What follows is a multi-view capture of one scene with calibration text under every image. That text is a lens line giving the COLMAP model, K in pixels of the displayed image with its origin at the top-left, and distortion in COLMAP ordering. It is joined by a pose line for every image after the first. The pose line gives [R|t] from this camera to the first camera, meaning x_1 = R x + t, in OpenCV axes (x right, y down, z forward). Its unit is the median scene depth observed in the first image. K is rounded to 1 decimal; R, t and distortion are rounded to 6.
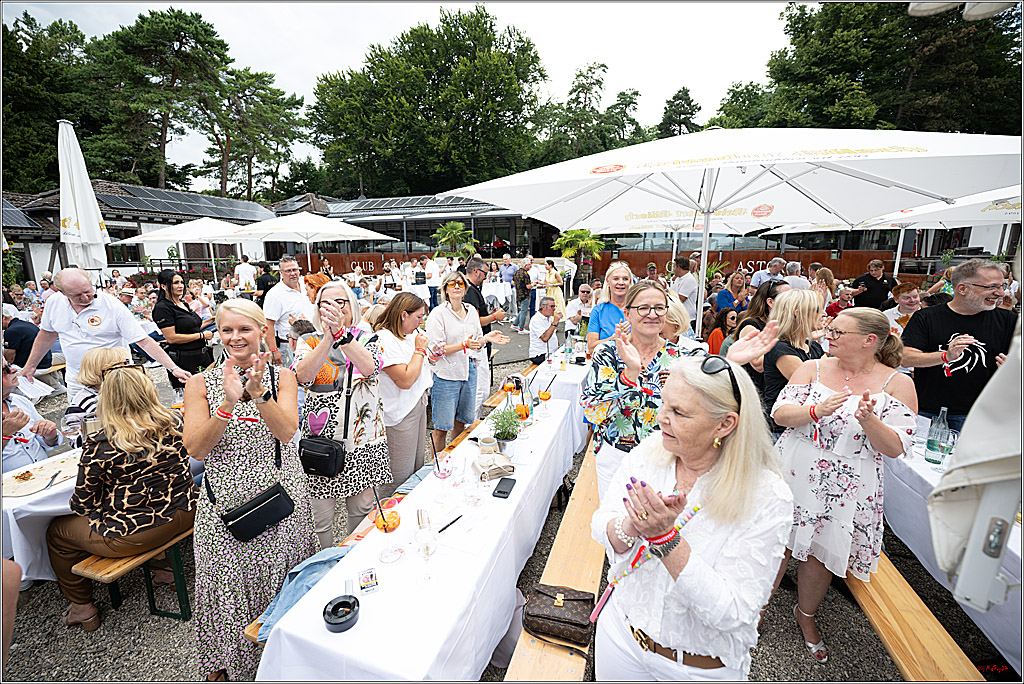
lens RADIAL K [[408.0, 0, 507.5], [0, 408.0, 341.4], [0, 0, 1]] dist [-0.025610, 0.001947]
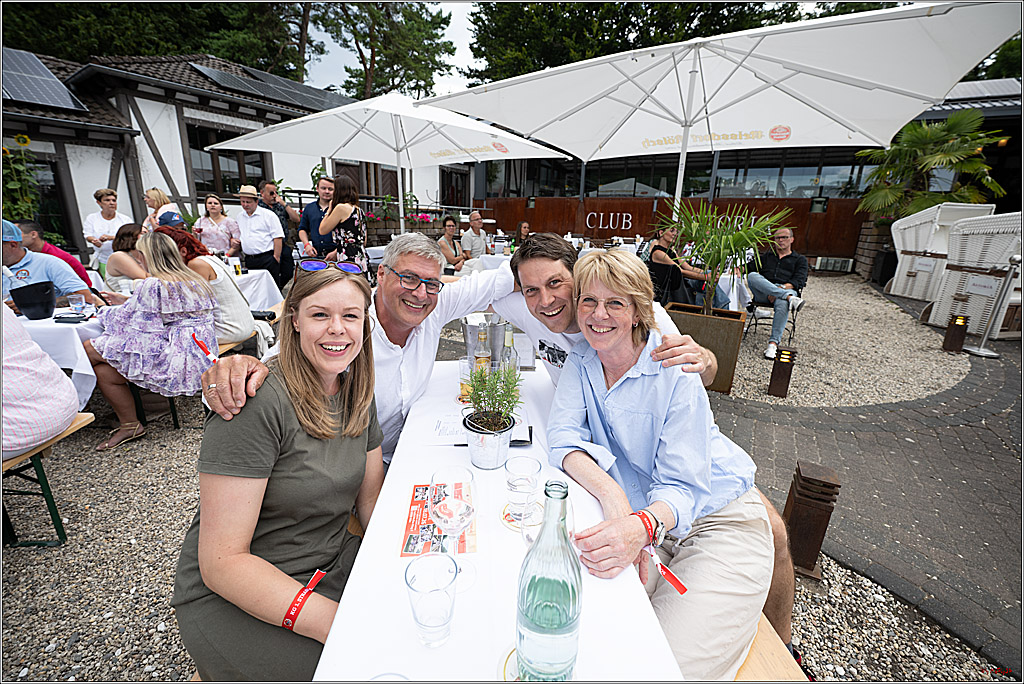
lens RADIAL K [[408.0, 0, 508.7], [0, 408.0, 339.8], [0, 0, 1]] dist [-0.025610, 0.001947]
pose [[0.972947, 0.092347, -0.211770, -0.239288], [-0.074604, 0.993115, 0.090310, -0.040461], [0.218651, -0.072067, 0.973138, 0.270072]]
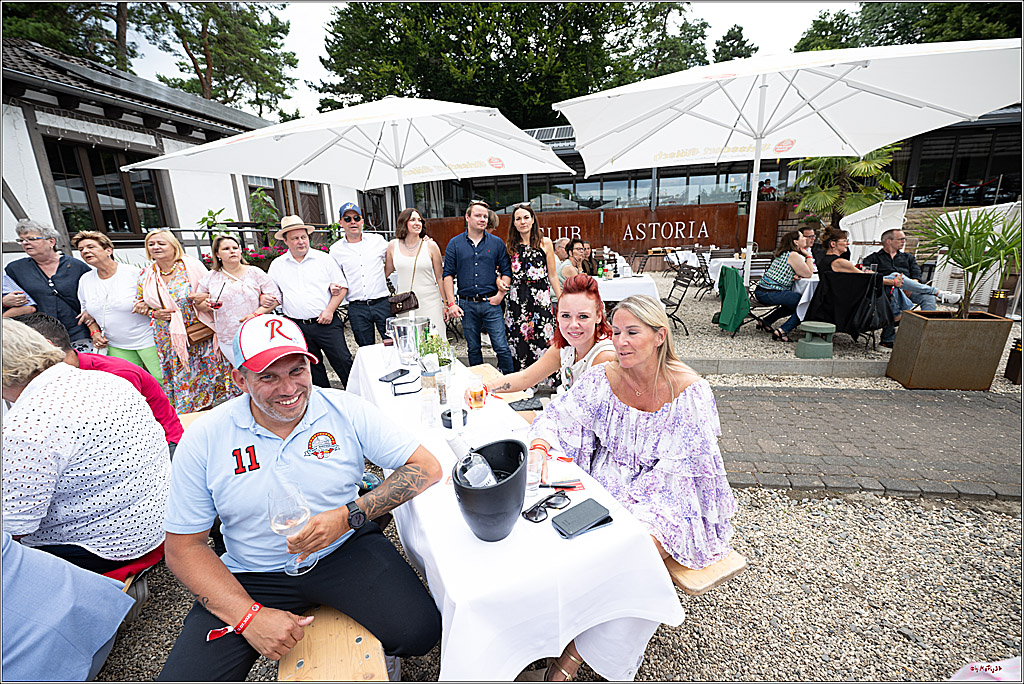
lens RADIAL K [[408.0, 0, 510.4], [0, 408.0, 344.6], [0, 0, 1]] dist [-0.025610, 0.001947]
pose [[0.992687, -0.067051, 0.100385, -0.327962], [0.061110, 0.996257, 0.061131, -0.047119], [-0.104108, -0.054549, 0.993069, 0.288794]]
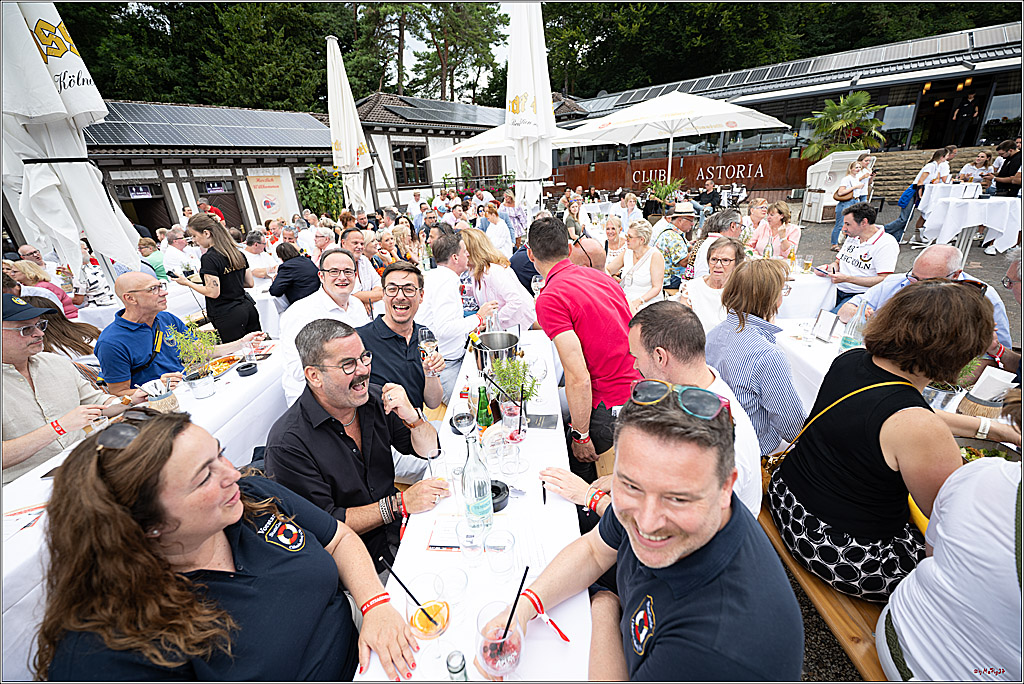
lens RADIAL K [[408.0, 0, 511.1], [0, 408.0, 342.4], [0, 0, 1]] dist [-0.025610, 0.001947]
pose [[0.938261, 0.070942, -0.338576, -0.213425], [-0.004604, 0.981220, 0.192838, -0.011055], [0.345898, -0.179374, 0.920967, 0.076272]]
